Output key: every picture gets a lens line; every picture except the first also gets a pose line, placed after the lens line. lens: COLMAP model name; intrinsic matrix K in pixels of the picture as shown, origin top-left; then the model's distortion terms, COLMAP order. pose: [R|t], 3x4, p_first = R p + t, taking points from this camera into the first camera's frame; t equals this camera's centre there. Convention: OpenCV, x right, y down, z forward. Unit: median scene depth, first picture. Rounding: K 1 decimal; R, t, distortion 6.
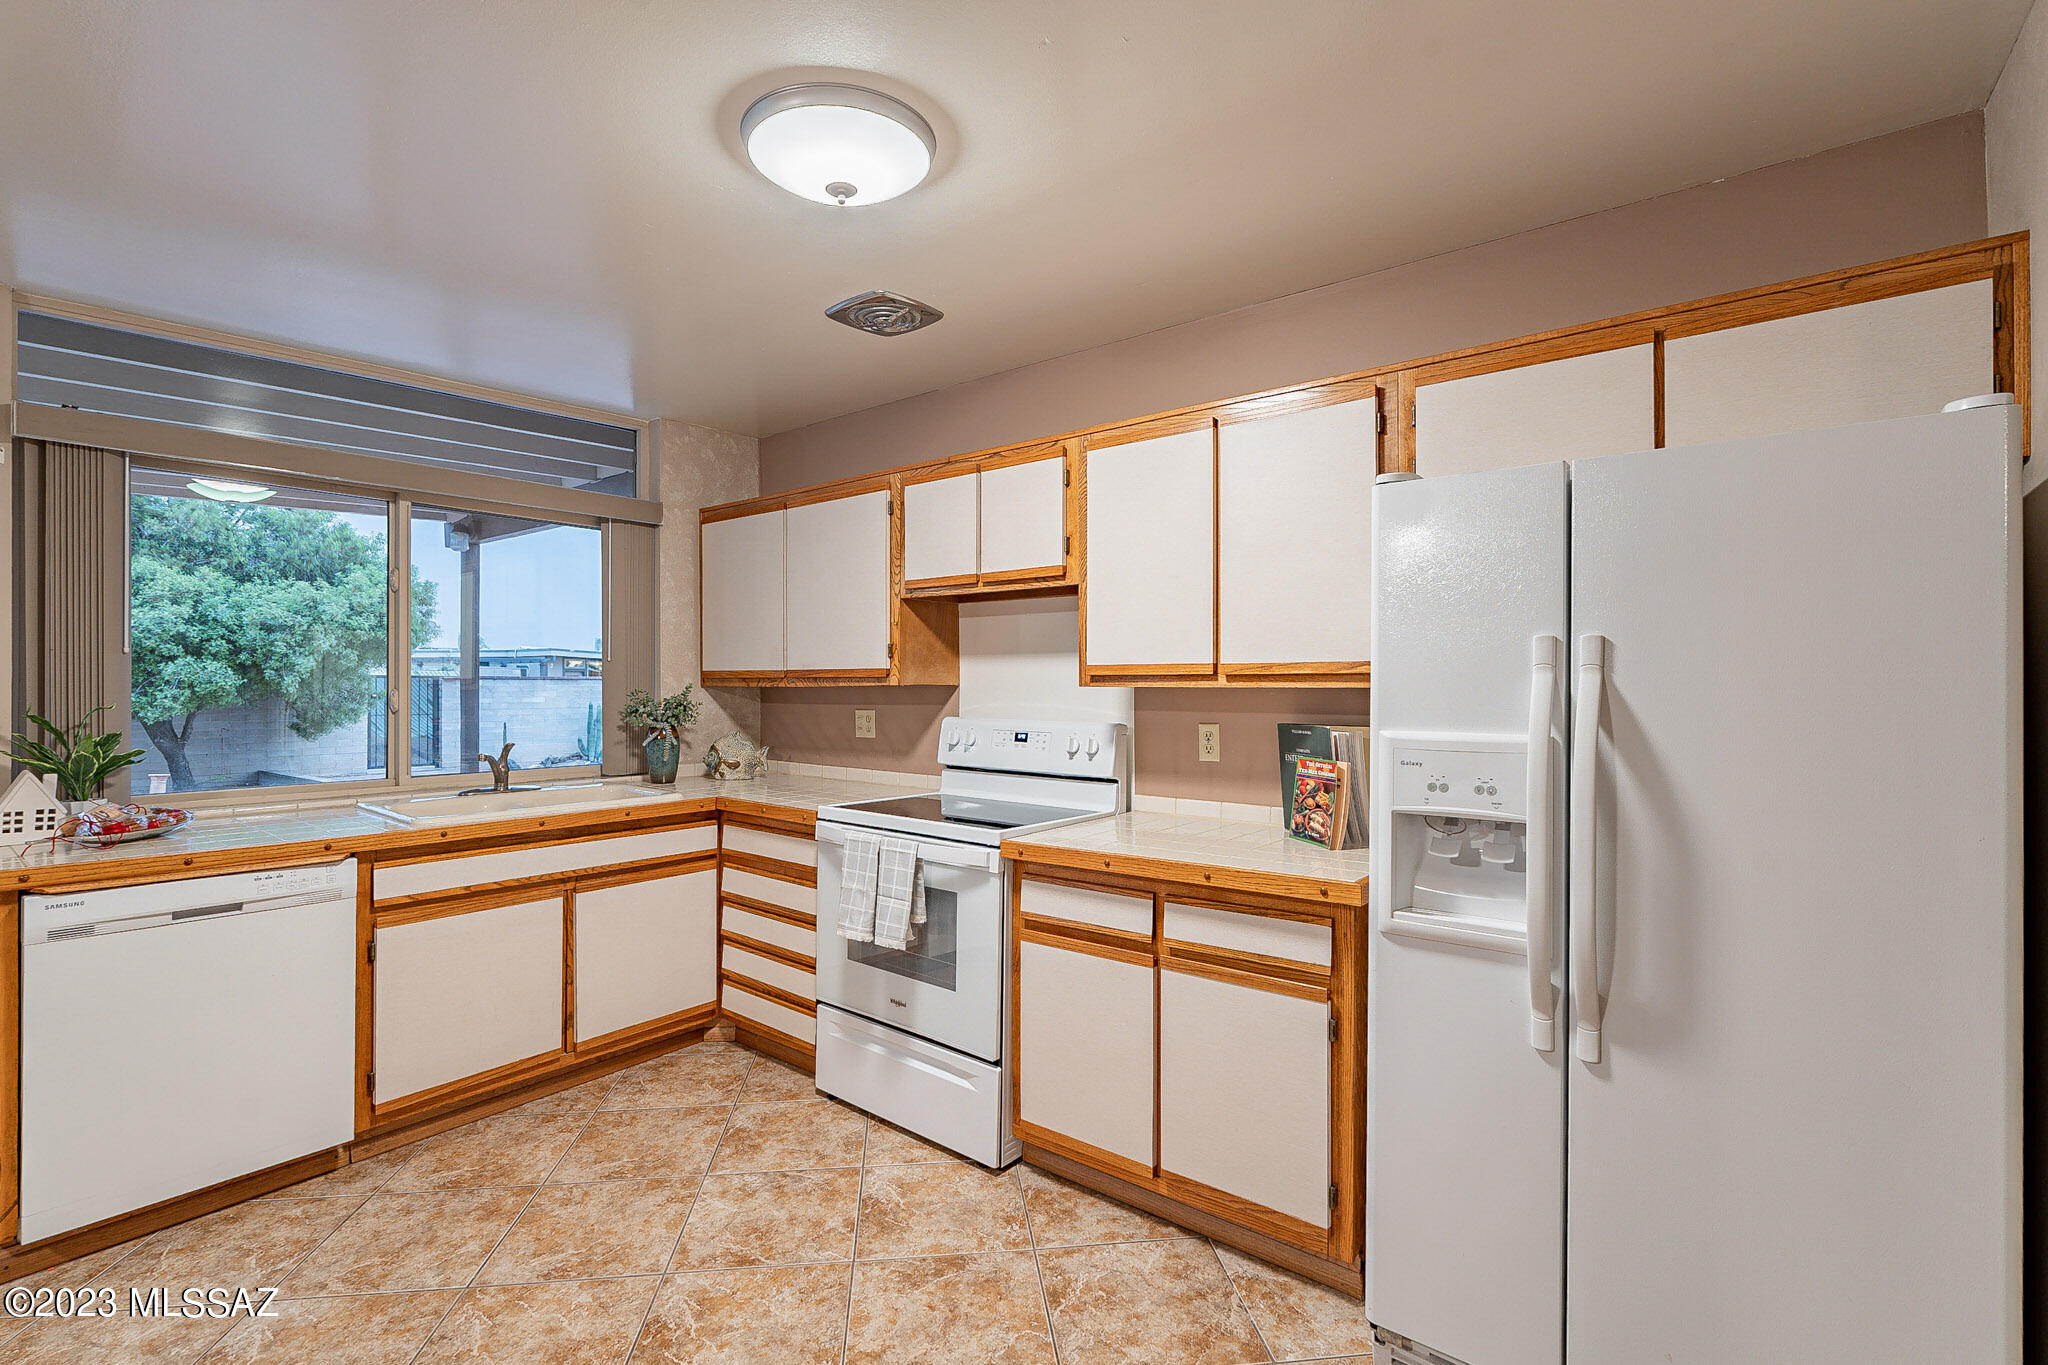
lens RADIAL K [[922.9, 0, 1013.8], [0, 922.9, 683.3], [0, 0, 1]] dist [-0.003020, 0.000298]
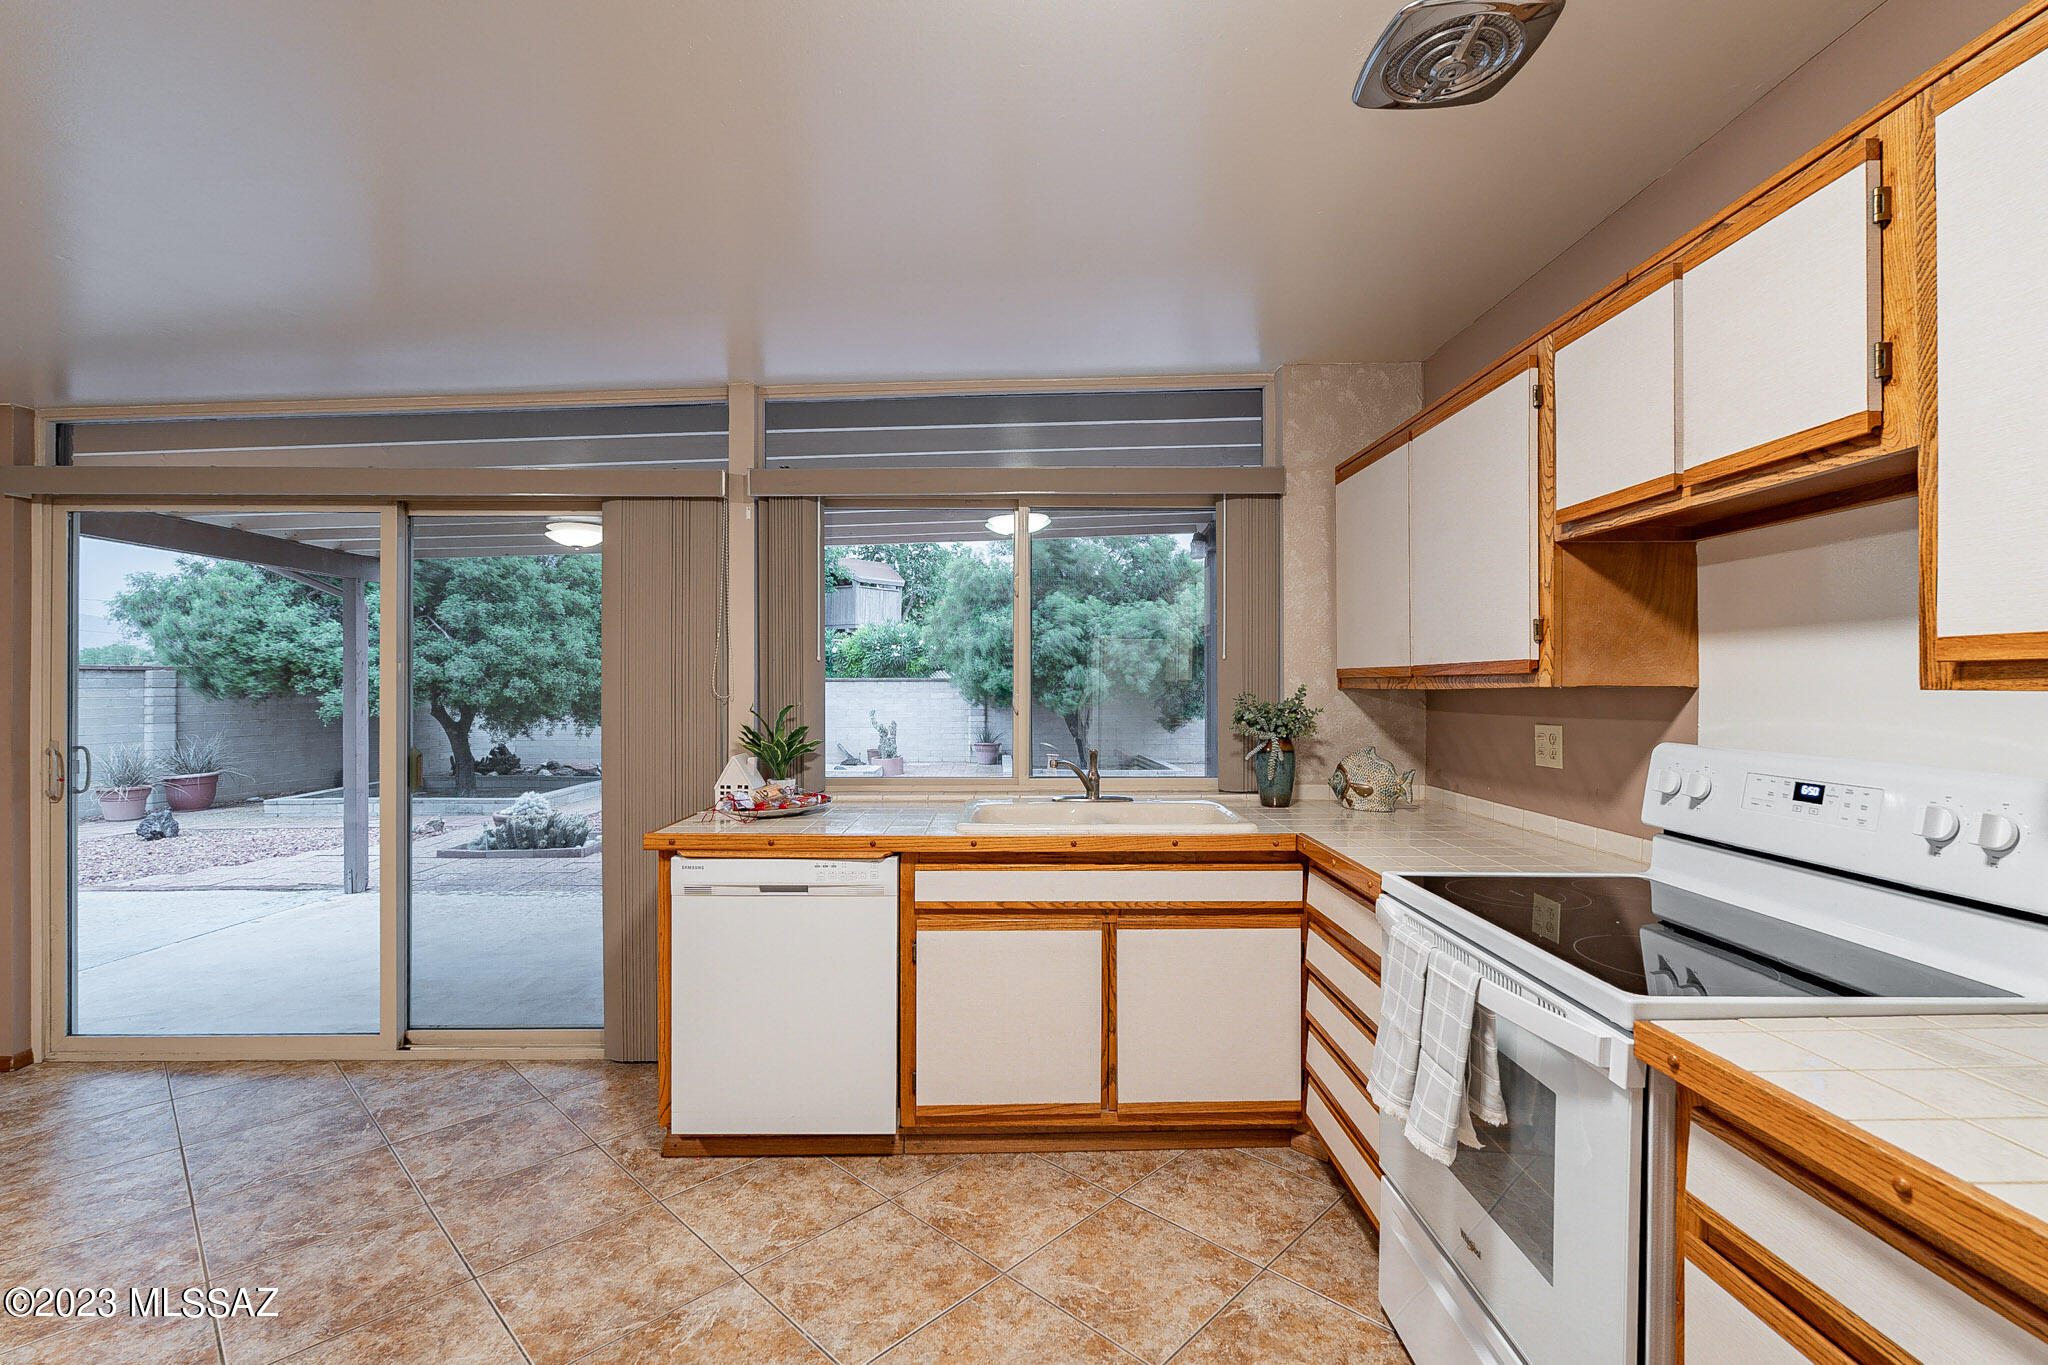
lens RADIAL K [[899.4, 0, 1020.4], [0, 899.4, 684.5], [0, 0, 1]] dist [-0.002904, -0.000094]
pose [[0.638470, -0.002611, -0.769642, 0.122525], [0.001992, 0.999997, -0.001740, 0.000785], [0.769644, -0.000422, 0.638473, 0.422062]]
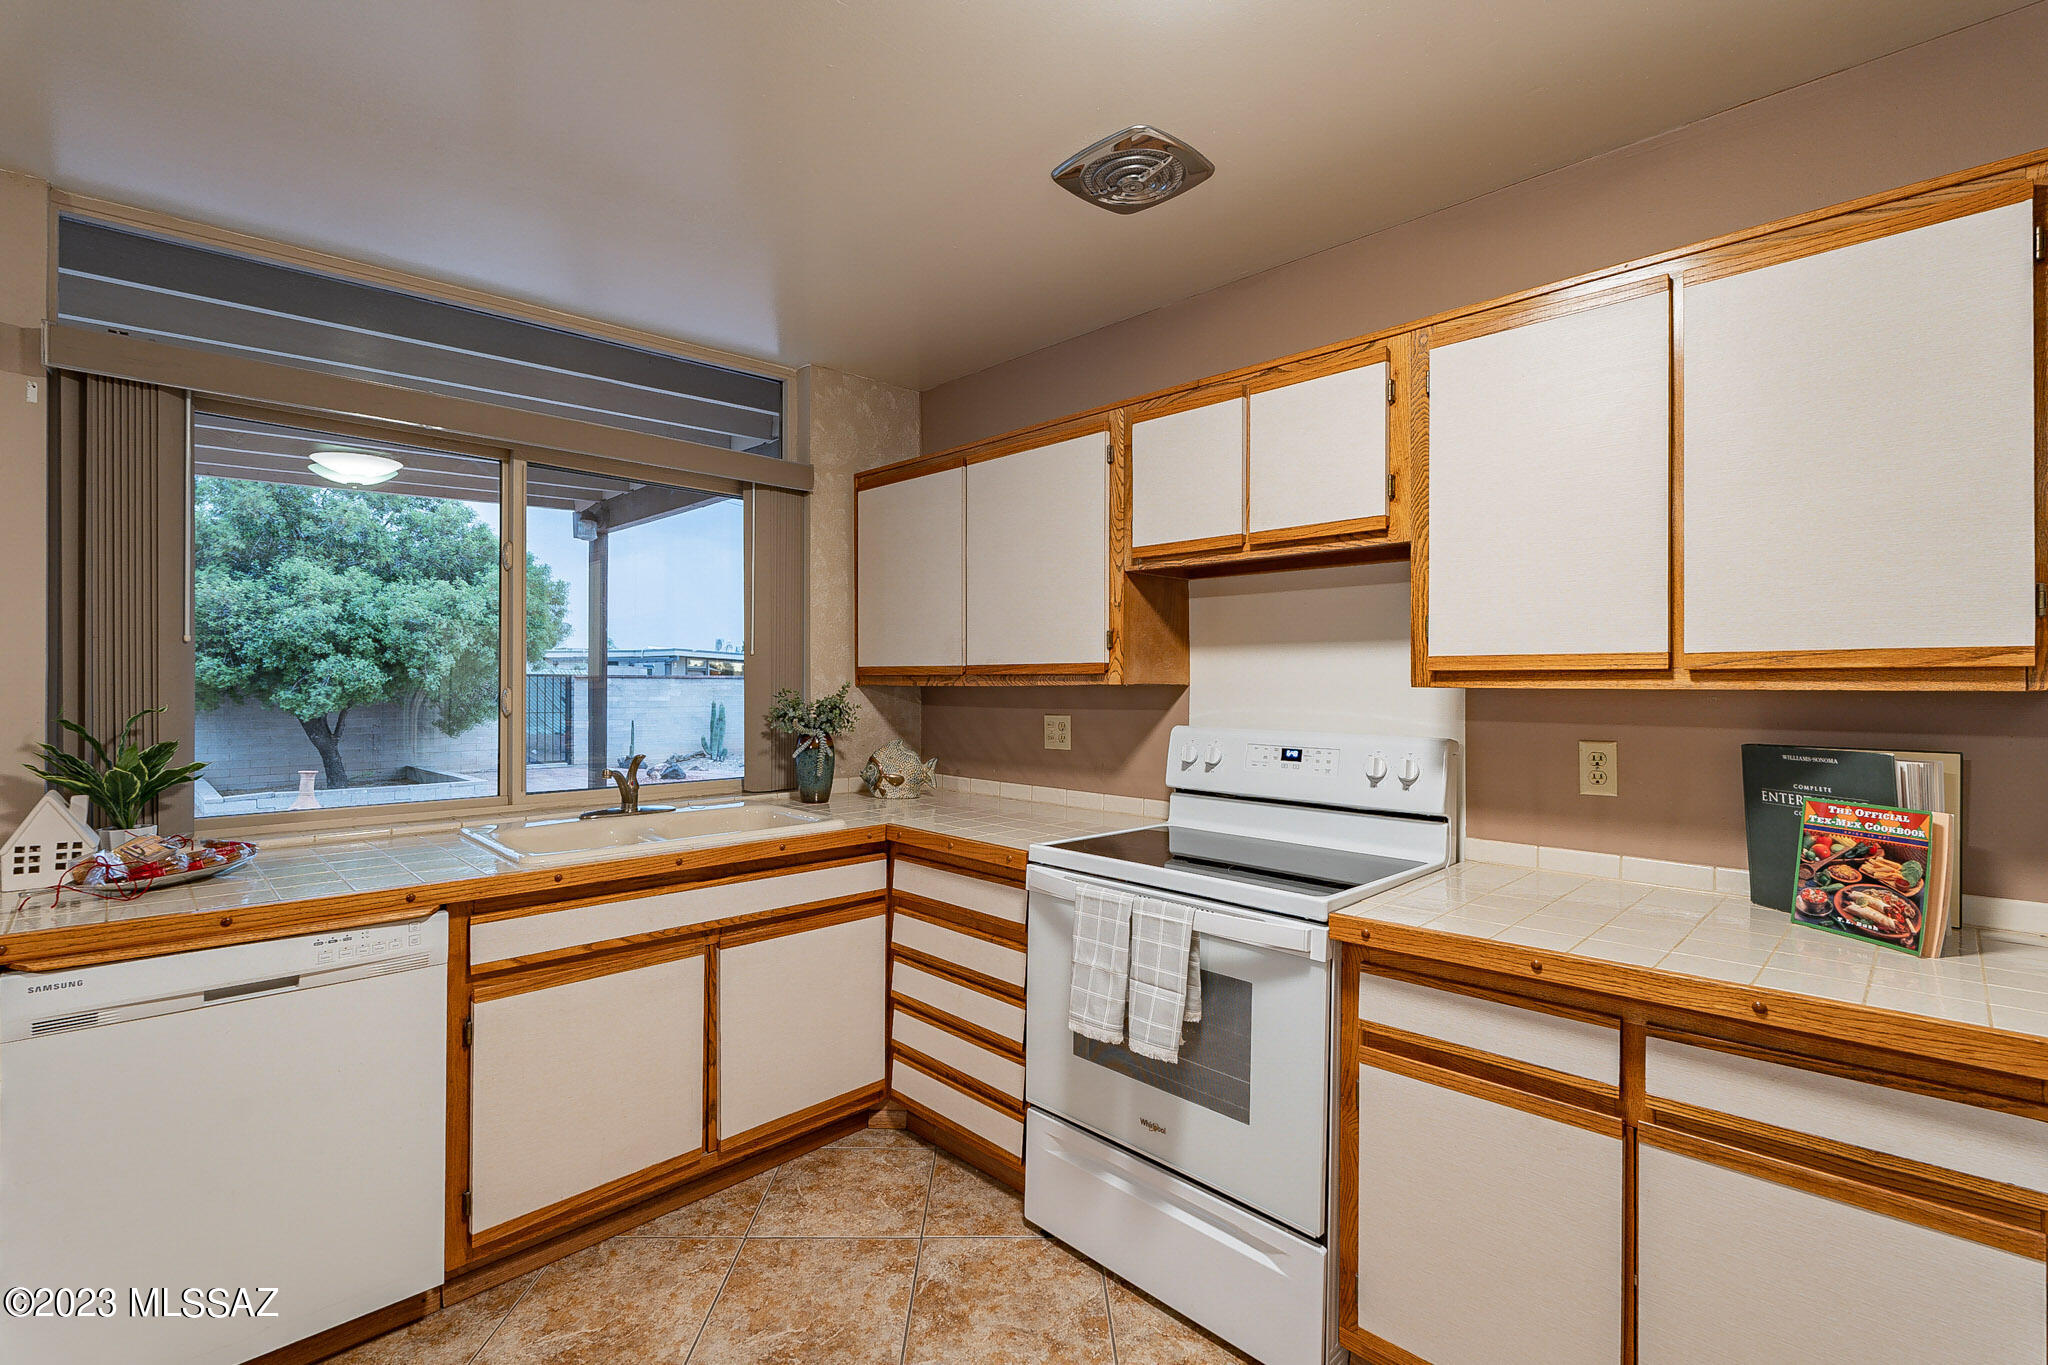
lens RADIAL K [[914.3, 0, 1014.3], [0, 914.3, 683.9], [0, 0, 1]] dist [-0.003312, 0.000188]
pose [[0.994121, 0.002782, -0.108244, -0.153126], [-0.002697, 0.999996, 0.000926, 0.000969], [0.108246, -0.000629, 0.994124, 0.274072]]
